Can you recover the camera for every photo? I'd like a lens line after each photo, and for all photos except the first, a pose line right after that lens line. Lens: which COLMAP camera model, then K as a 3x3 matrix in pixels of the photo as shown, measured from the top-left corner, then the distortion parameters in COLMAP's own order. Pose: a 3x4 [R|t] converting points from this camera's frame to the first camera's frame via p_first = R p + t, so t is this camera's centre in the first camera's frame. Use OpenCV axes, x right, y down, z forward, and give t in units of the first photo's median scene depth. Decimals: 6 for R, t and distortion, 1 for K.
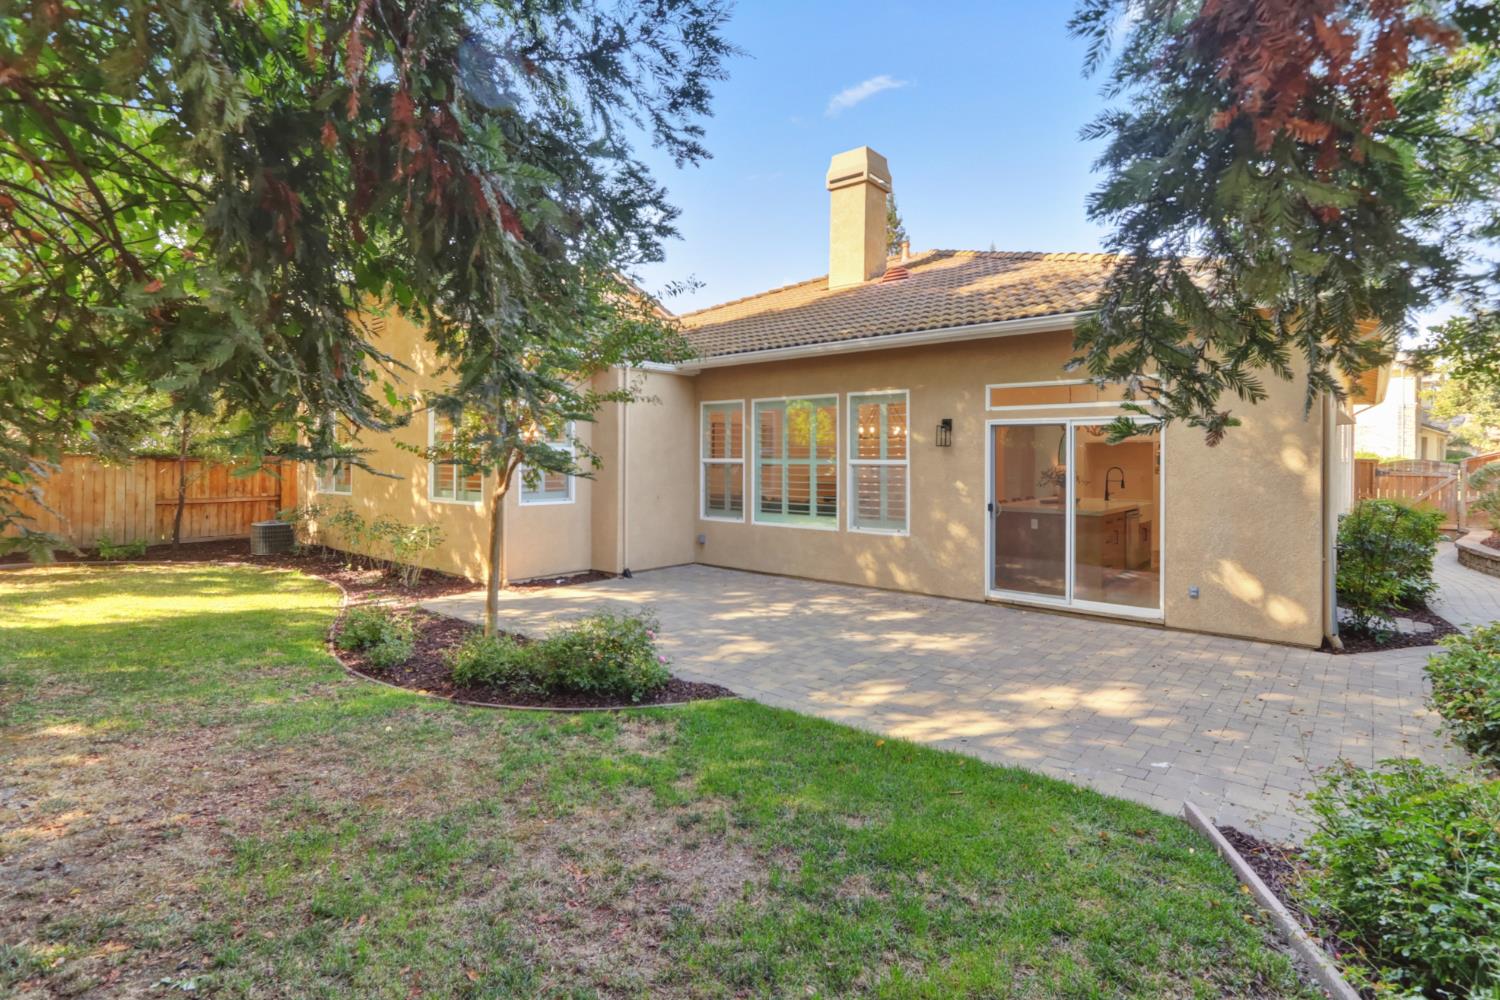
lens RADIAL K [[734.6, 0, 743.6], [0, 734.6, 452.3], [0, 0, 1]] dist [0.002815, 0.000732]
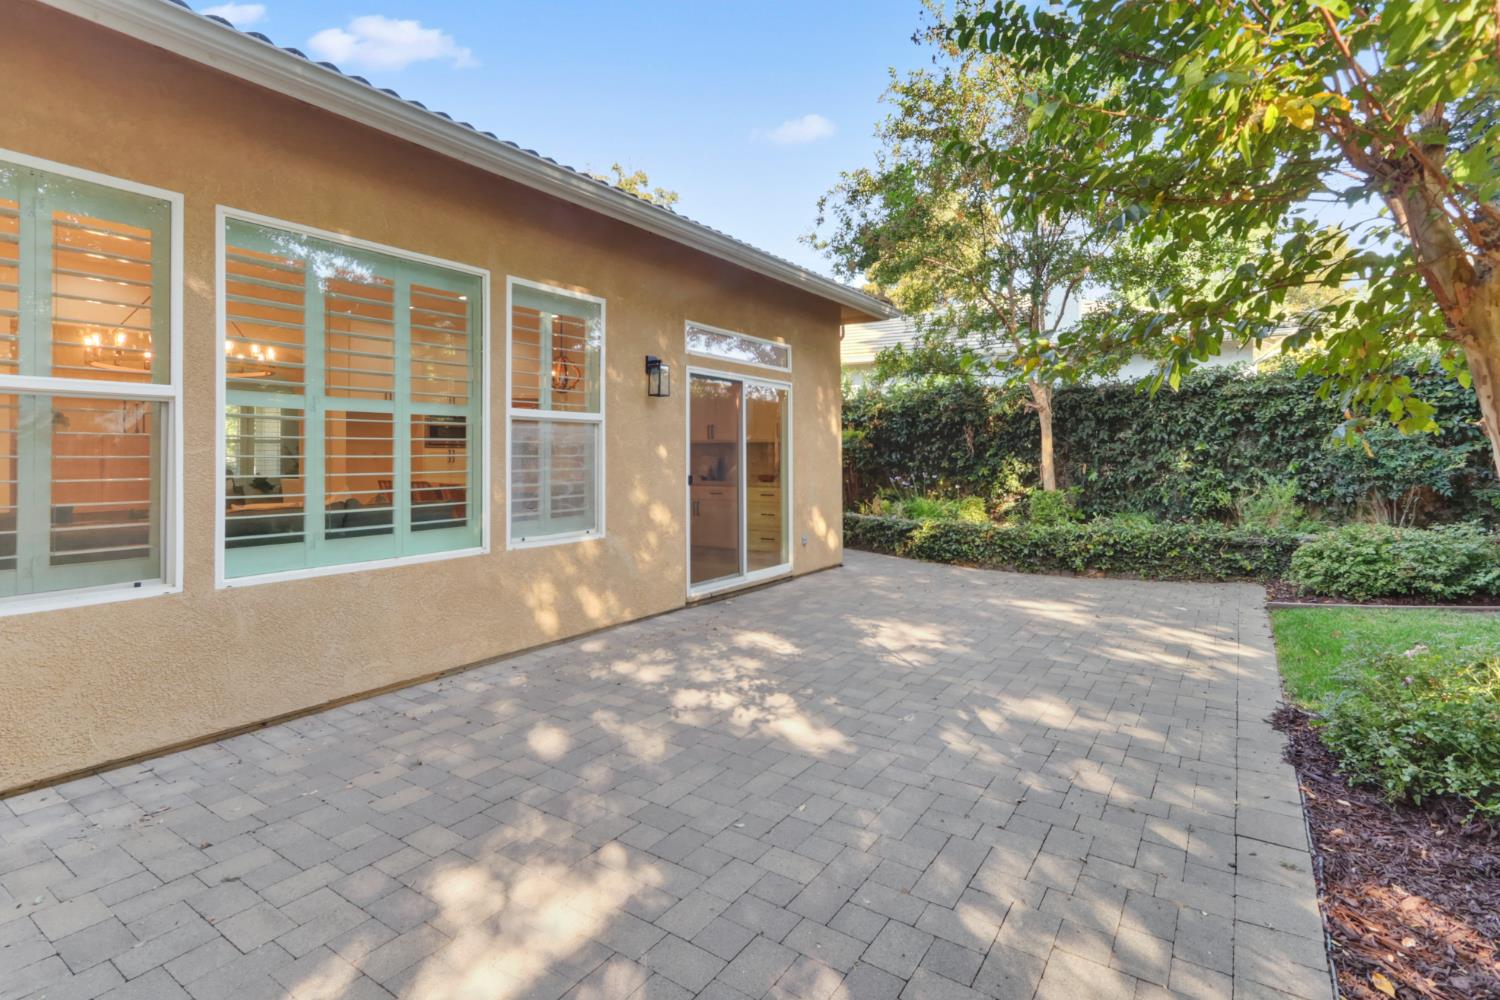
lens RADIAL K [[734.6, 0, 743.6], [0, 734.6, 452.3], [0, 0, 1]] dist [0.002815, 0.000732]
pose [[-0.095934, 0.001516, 0.995387, -0.398195], [-0.002611, 0.999995, -0.001774, 0.043422], [-0.995384, -0.002769, -0.095930, 0.939805]]
